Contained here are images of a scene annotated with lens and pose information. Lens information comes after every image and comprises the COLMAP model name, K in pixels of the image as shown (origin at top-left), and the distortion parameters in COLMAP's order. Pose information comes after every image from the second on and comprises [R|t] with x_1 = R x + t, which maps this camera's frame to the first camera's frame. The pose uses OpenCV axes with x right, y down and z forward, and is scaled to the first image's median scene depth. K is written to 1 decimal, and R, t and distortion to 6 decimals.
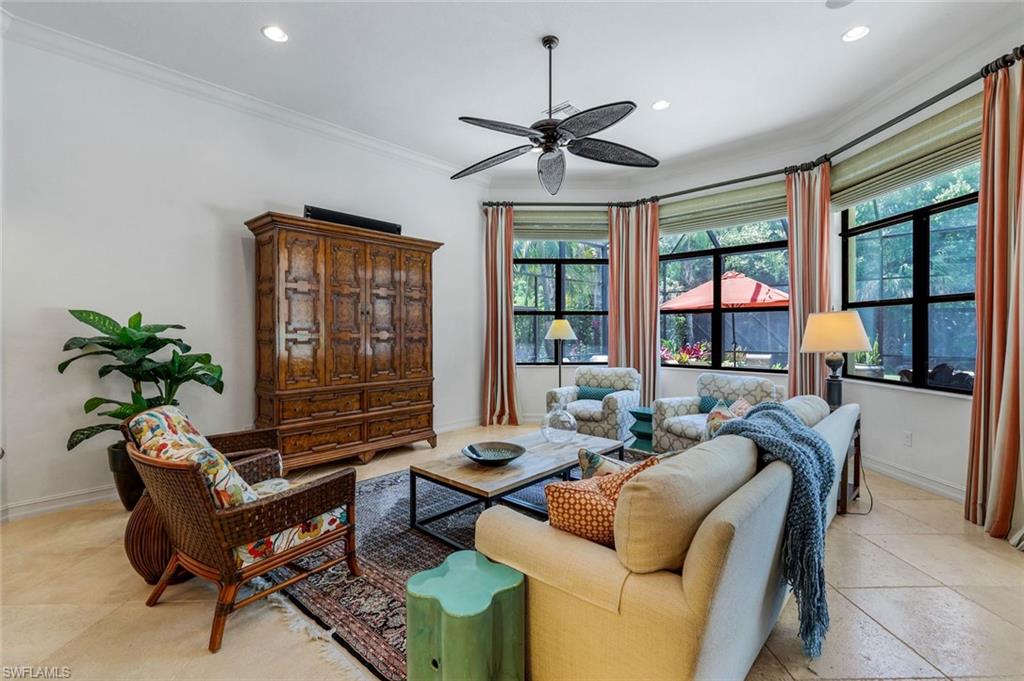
lens RADIAL K [[453.6, 0, 511.0], [0, 453.6, 332.0], [0, 0, 1]] dist [0.004876, -0.000400]
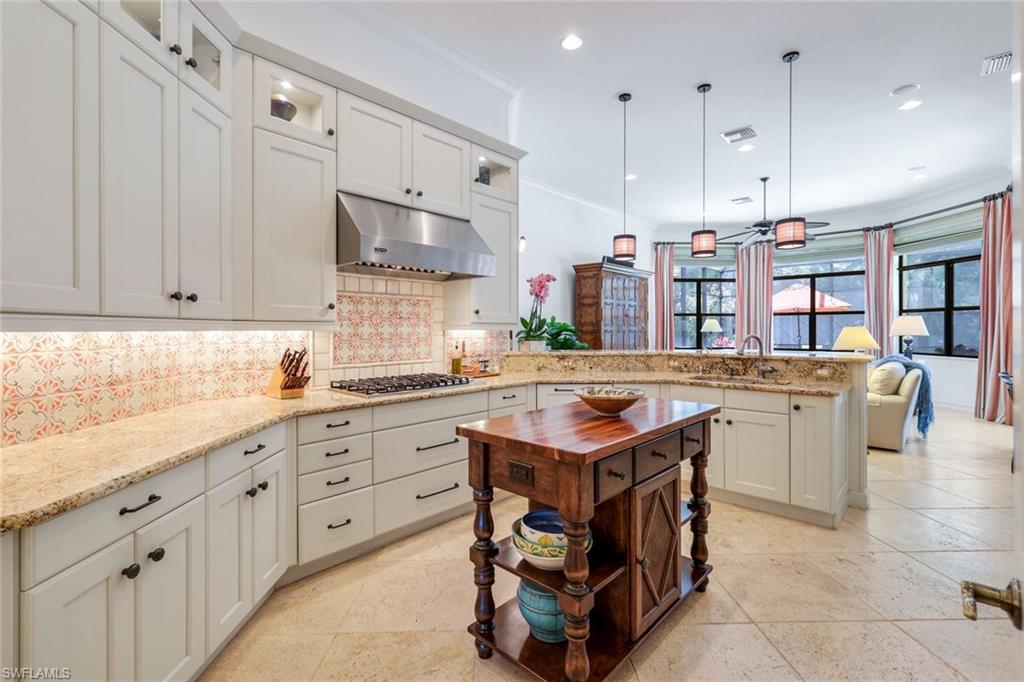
lens RADIAL K [[453.6, 0, 512.2], [0, 453.6, 332.3], [0, 0, 1]] dist [0.004876, -0.000400]
pose [[0.999973, 0.001557, 0.007227, -0.741254], [-0.001544, 0.999997, -0.001792, 0.025905], [-0.007230, 0.001780, 0.999972, -0.697716]]
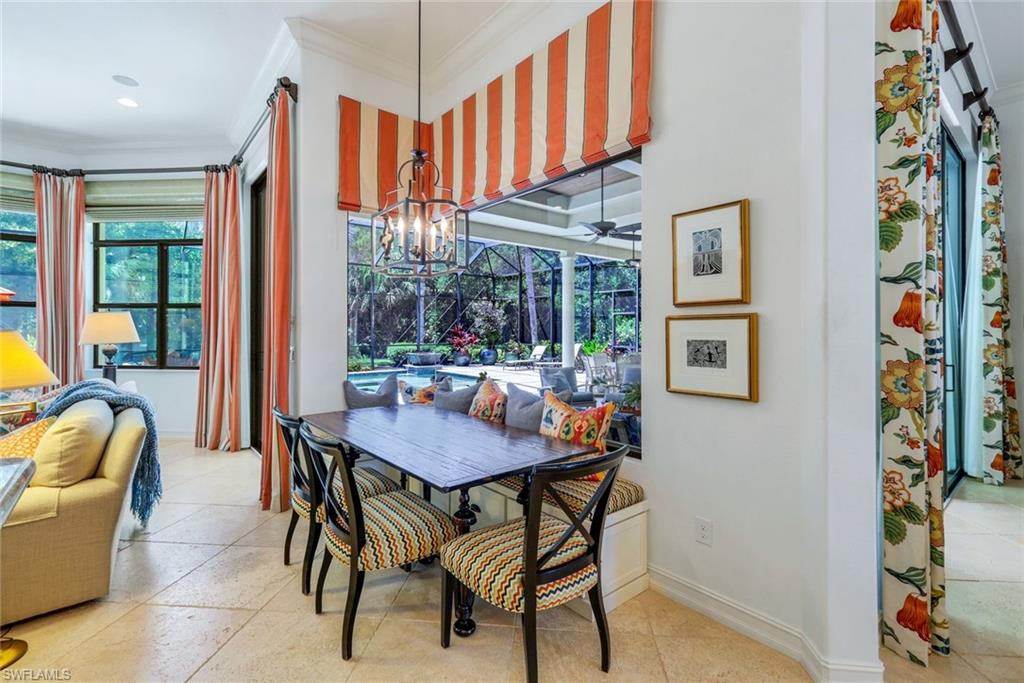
lens RADIAL K [[453.6, 0, 509.7], [0, 453.6, 328.8], [0, 0, 1]] dist [0.004876, -0.000400]
pose [[0.110455, 0.005385, 0.993867, -0.303427], [0.001154, 0.999984, -0.005546, 0.008722], [-0.993880, 0.001760, 0.110447, -0.171641]]
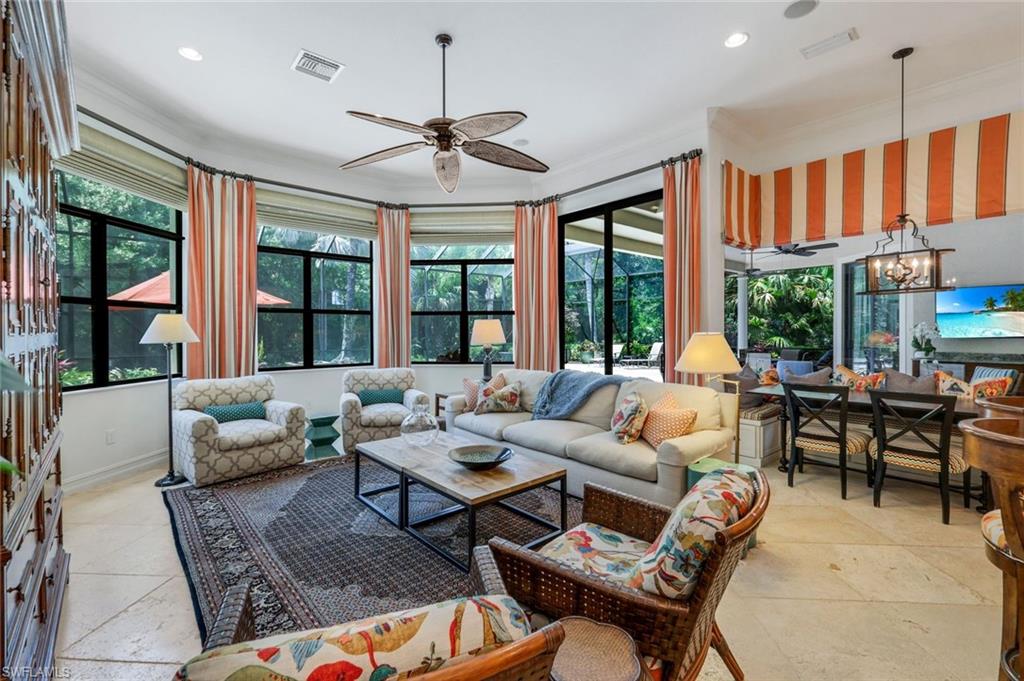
lens RADIAL K [[453.6, 0, 465.7], [0, 453.6, 331.9], [0, 0, 1]] dist [0.004876, -0.000400]
pose [[0.128767, -0.000450, 0.991675, -0.657468], [0.003137, 0.999995, 0.000046, 0.000863], [-0.991670, 0.003105, 0.128768, 0.647859]]
